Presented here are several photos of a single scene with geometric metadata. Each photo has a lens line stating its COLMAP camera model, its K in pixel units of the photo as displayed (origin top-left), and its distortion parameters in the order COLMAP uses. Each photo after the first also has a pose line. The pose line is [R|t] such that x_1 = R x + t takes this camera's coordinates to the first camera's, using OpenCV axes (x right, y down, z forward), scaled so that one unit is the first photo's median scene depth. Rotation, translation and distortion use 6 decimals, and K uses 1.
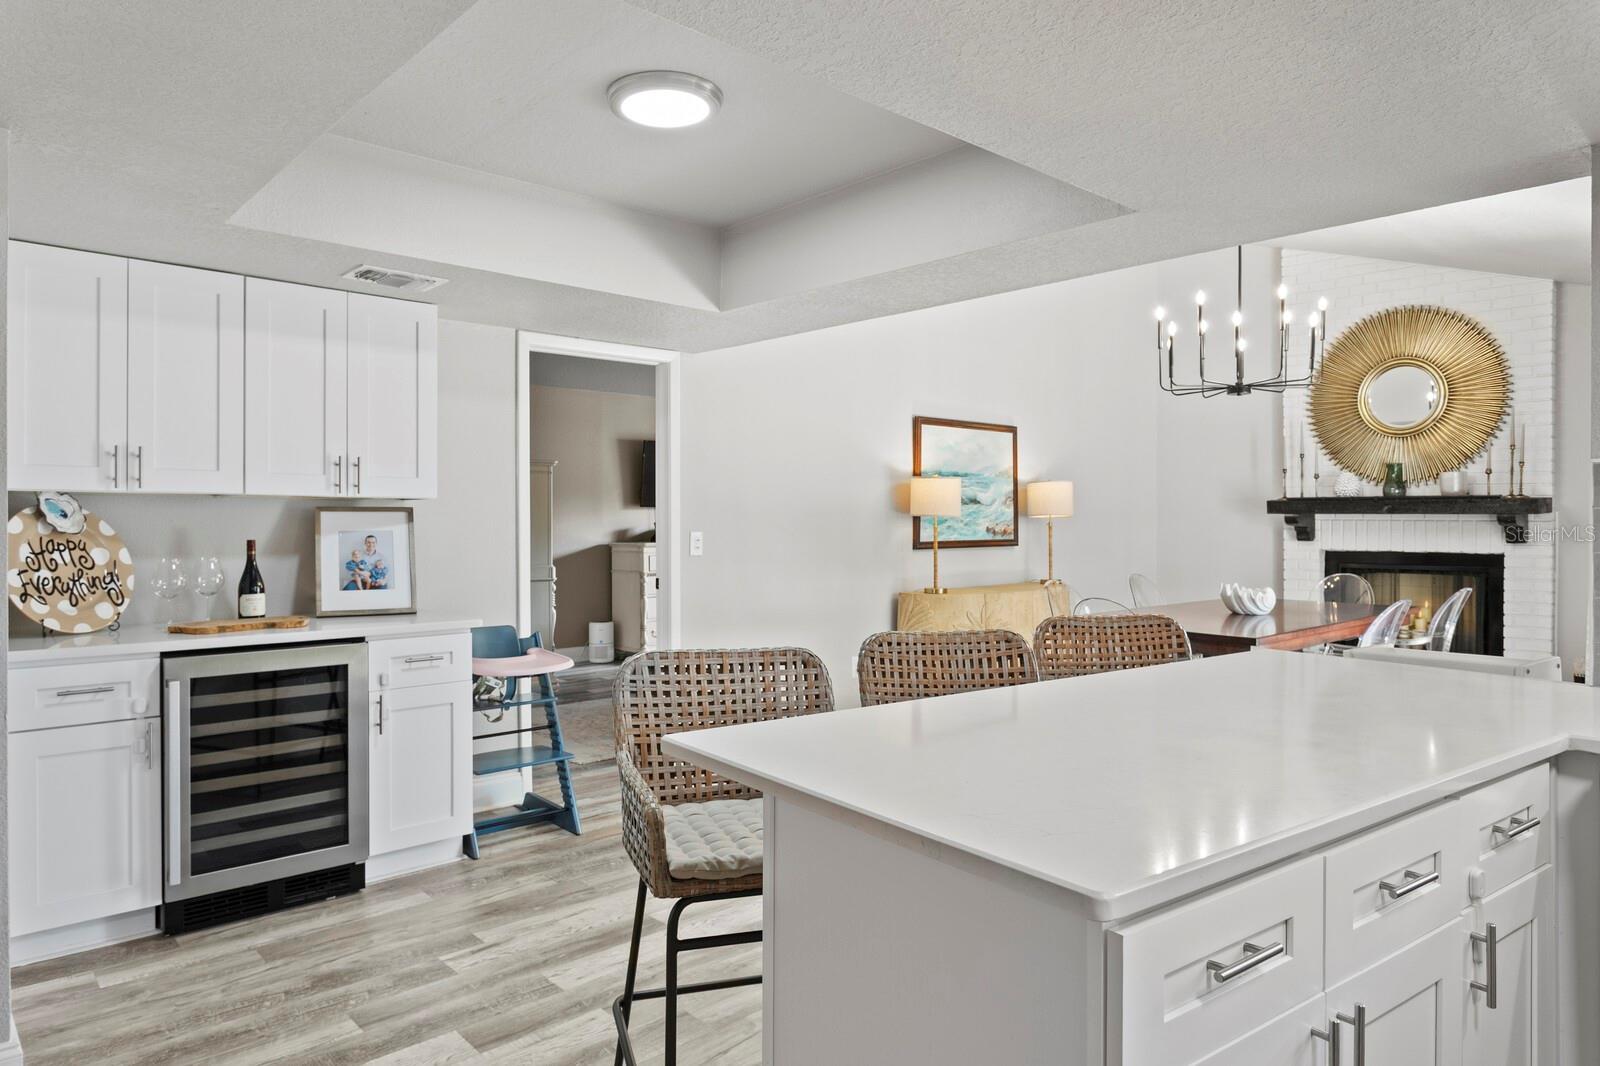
lens RADIAL K [[996.3, 0, 794.1], [0, 996.3, 527.3], [0, 0, 1]] dist [-0.000681, -0.000519]
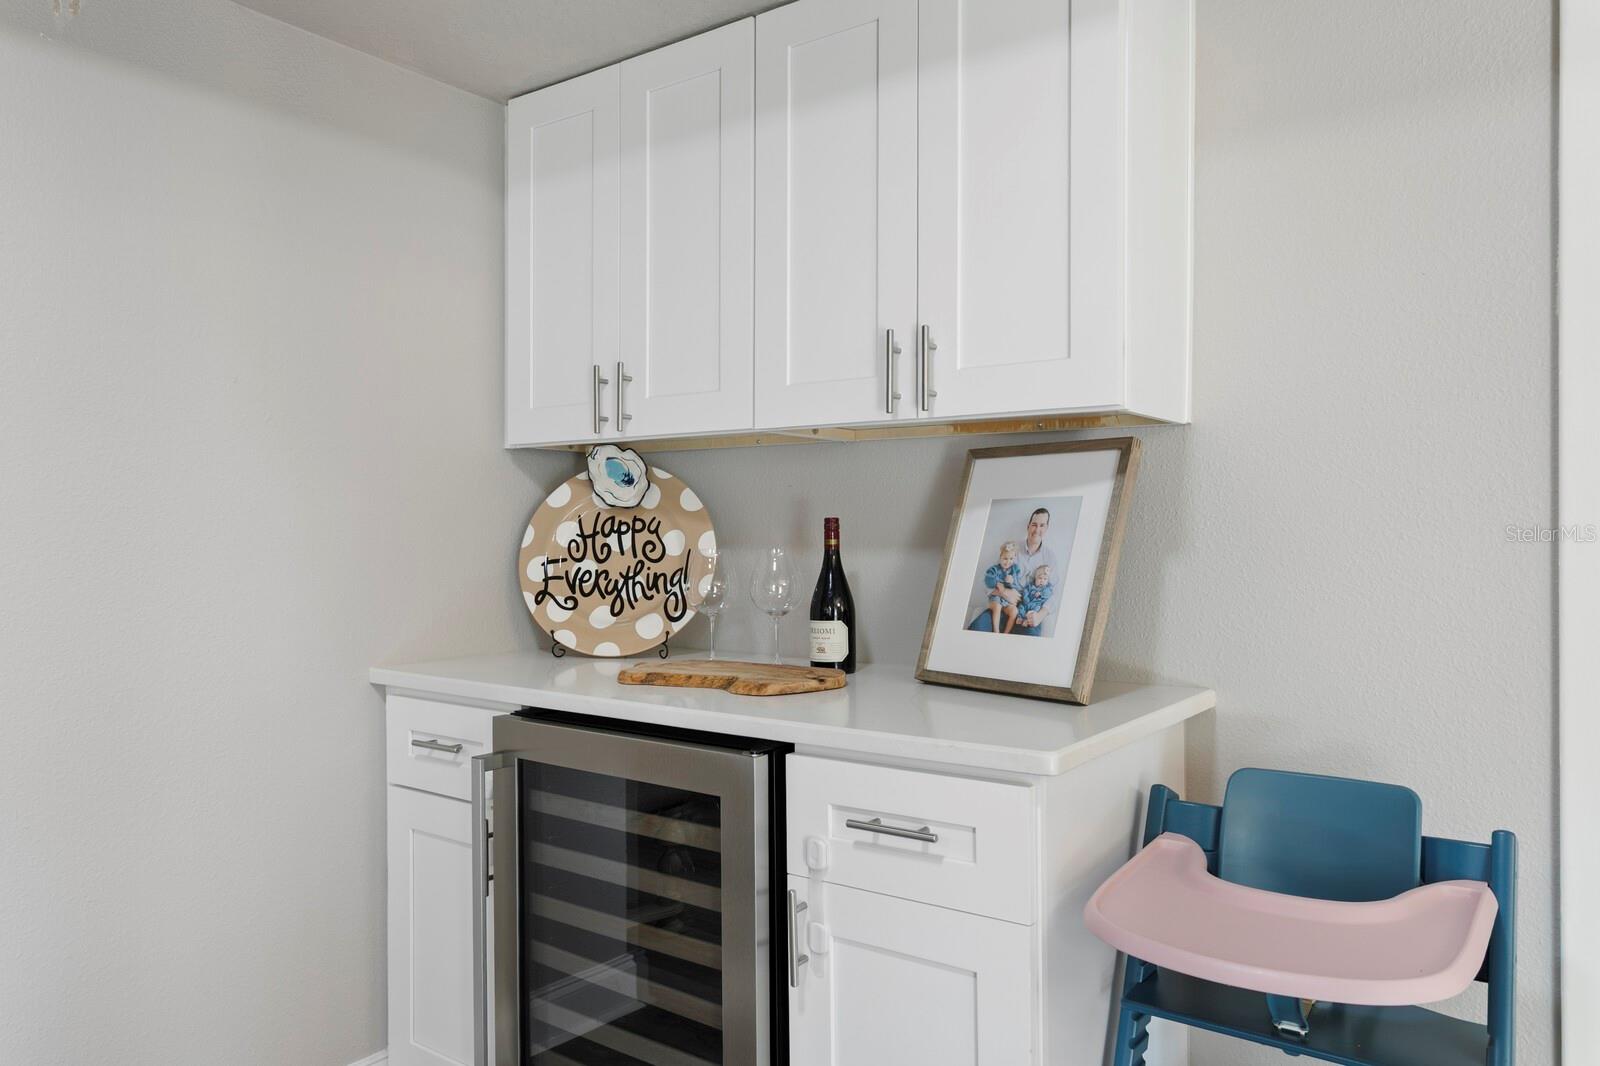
lens RADIAL K [[1088.8, 0, 793.9], [0, 1088.8, 556.7], [0, 0, 1]] dist [0.001386, 0.000000]
pose [[0.208594, 0.022614, -0.977741, 0.017191], [-0.004053, 0.999744, 0.022258, 0.022283], [0.977994, -0.000680, 0.208632, 0.940598]]
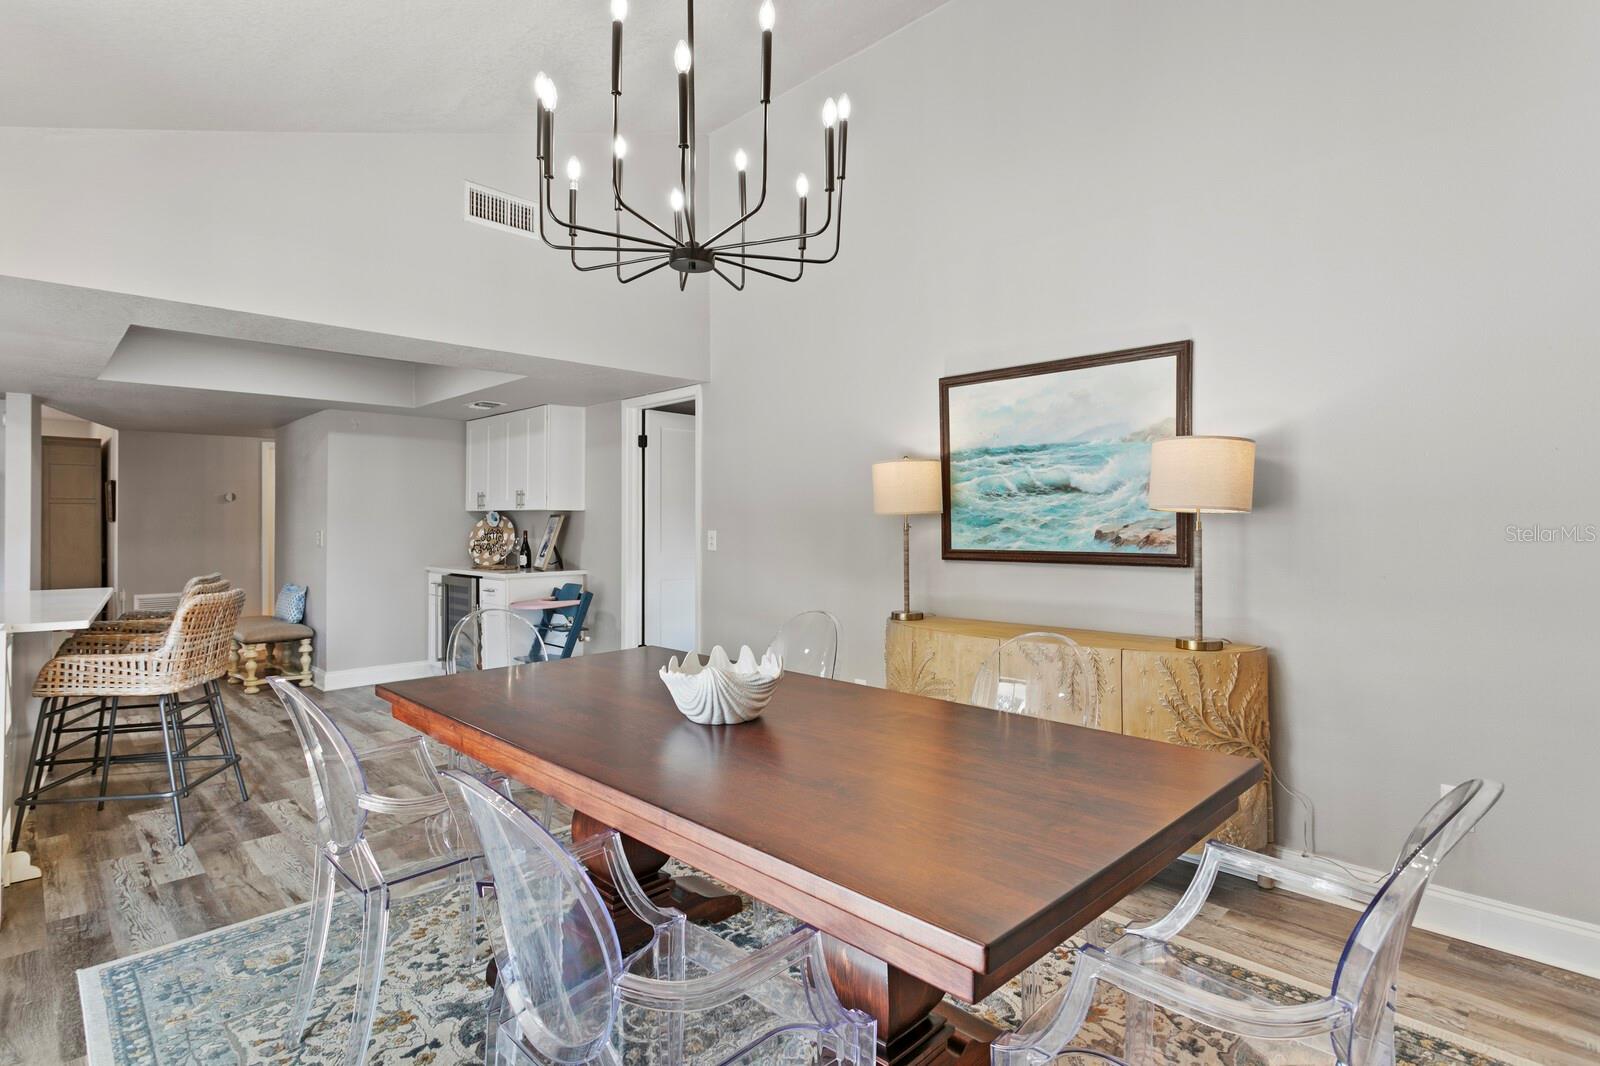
lens RADIAL K [[802.3, 0, 770.8], [0, 802.3, 529.4], [0, 0, 1]] dist [0.002710, 0.000167]
pose [[0.029301, 0.011941, -0.999499, 1.354985], [-0.001769, 0.999928, 0.011895, -0.012991], [0.999569, 0.001419, 0.029320, 1.628863]]
